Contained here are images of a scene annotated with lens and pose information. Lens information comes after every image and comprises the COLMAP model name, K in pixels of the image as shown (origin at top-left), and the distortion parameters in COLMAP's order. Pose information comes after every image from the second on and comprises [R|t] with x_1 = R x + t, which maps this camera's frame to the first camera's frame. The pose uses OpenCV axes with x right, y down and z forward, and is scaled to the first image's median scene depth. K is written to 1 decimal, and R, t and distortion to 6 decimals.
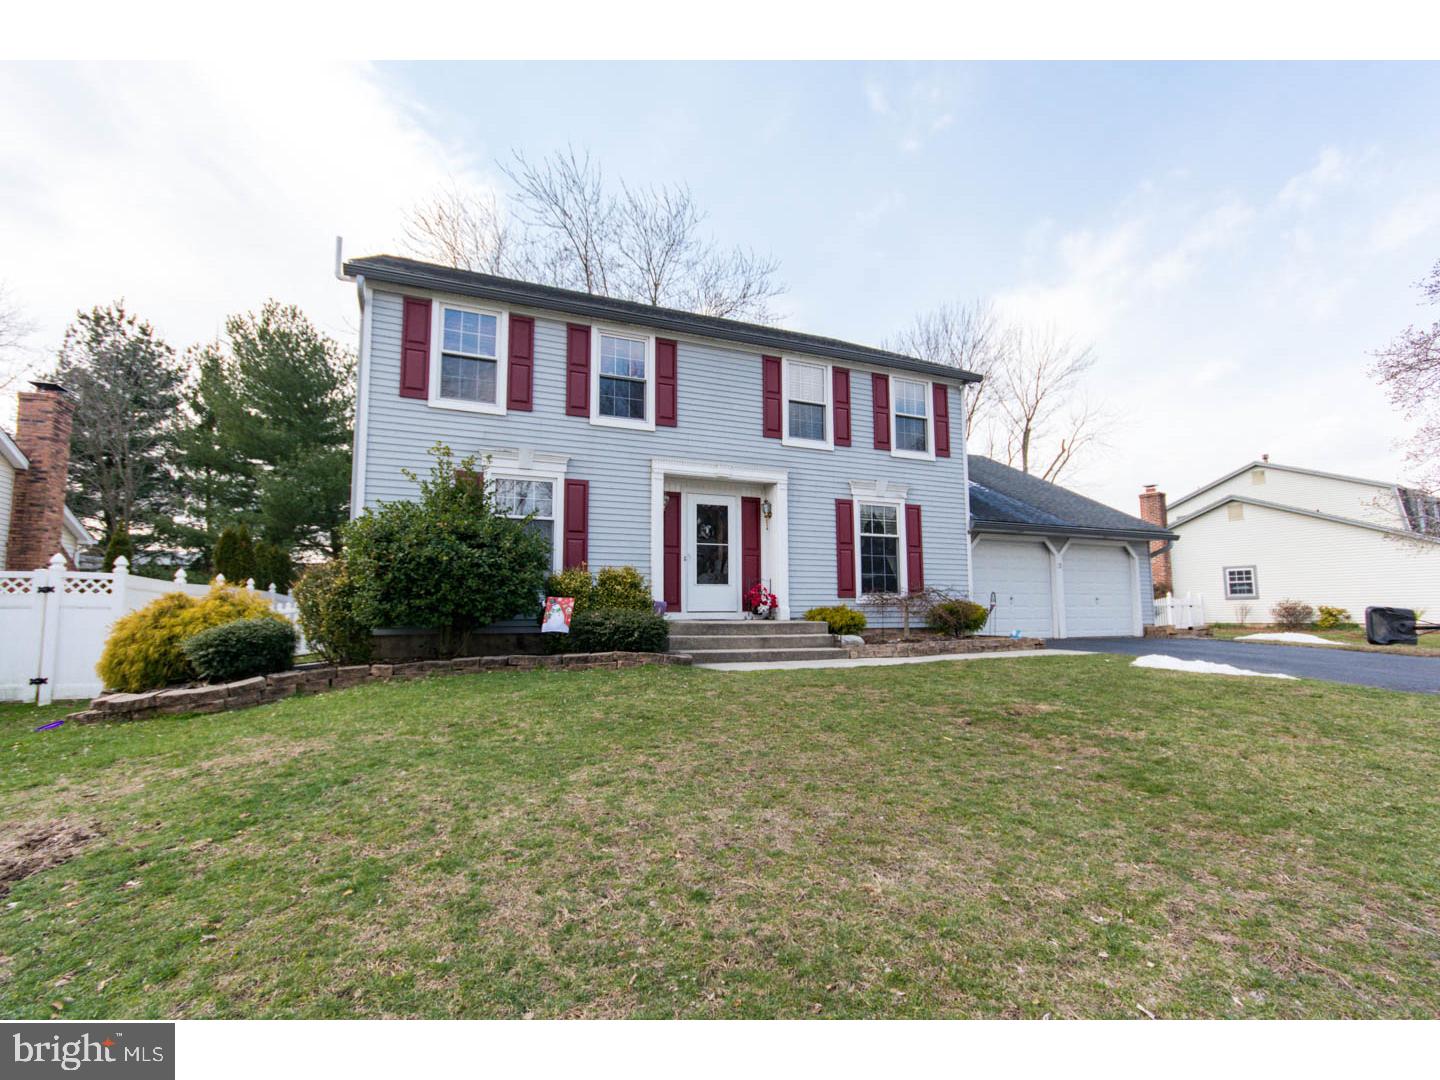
lens RADIAL K [[649.5, 0, 729.4], [0, 649.5, 546.8], [0, 0, 1]] dist [0.001293, 0.000217]
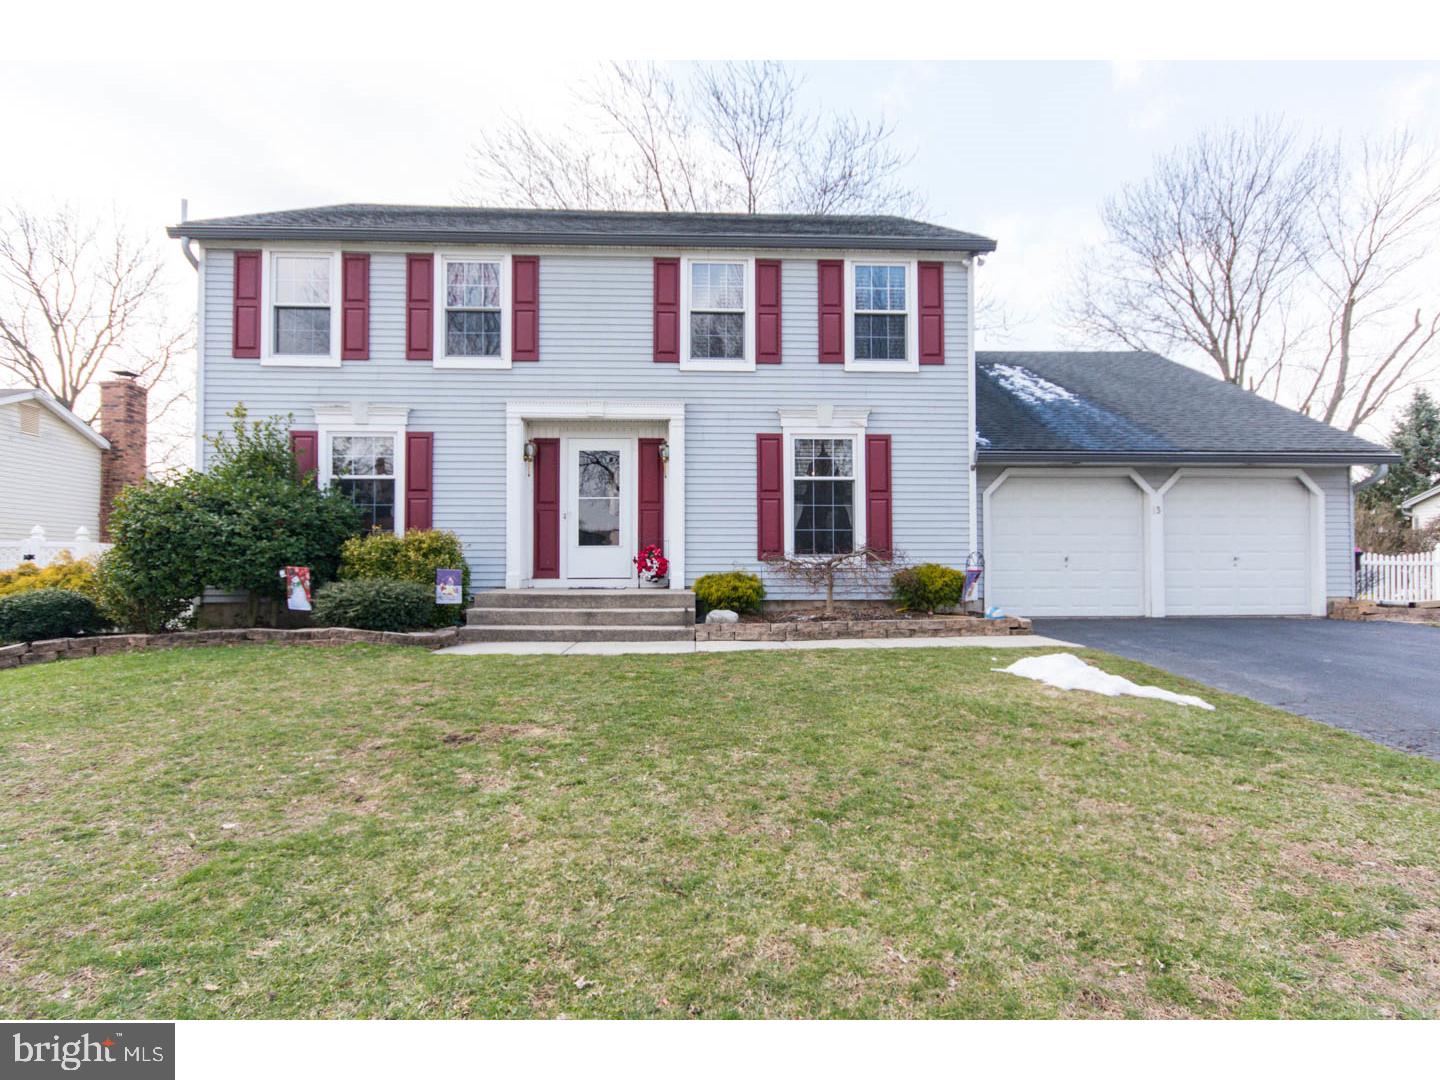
lens RADIAL K [[649.5, 0, 729.4], [0, 649.5, 546.8], [0, 0, 1]] dist [0.001293, 0.000217]
pose [[0.936749, -0.002149, -0.349996, 0.419224], [0.033119, 0.996038, 0.082526, -0.004567], [0.348432, -0.088898, 0.933109, 0.259221]]
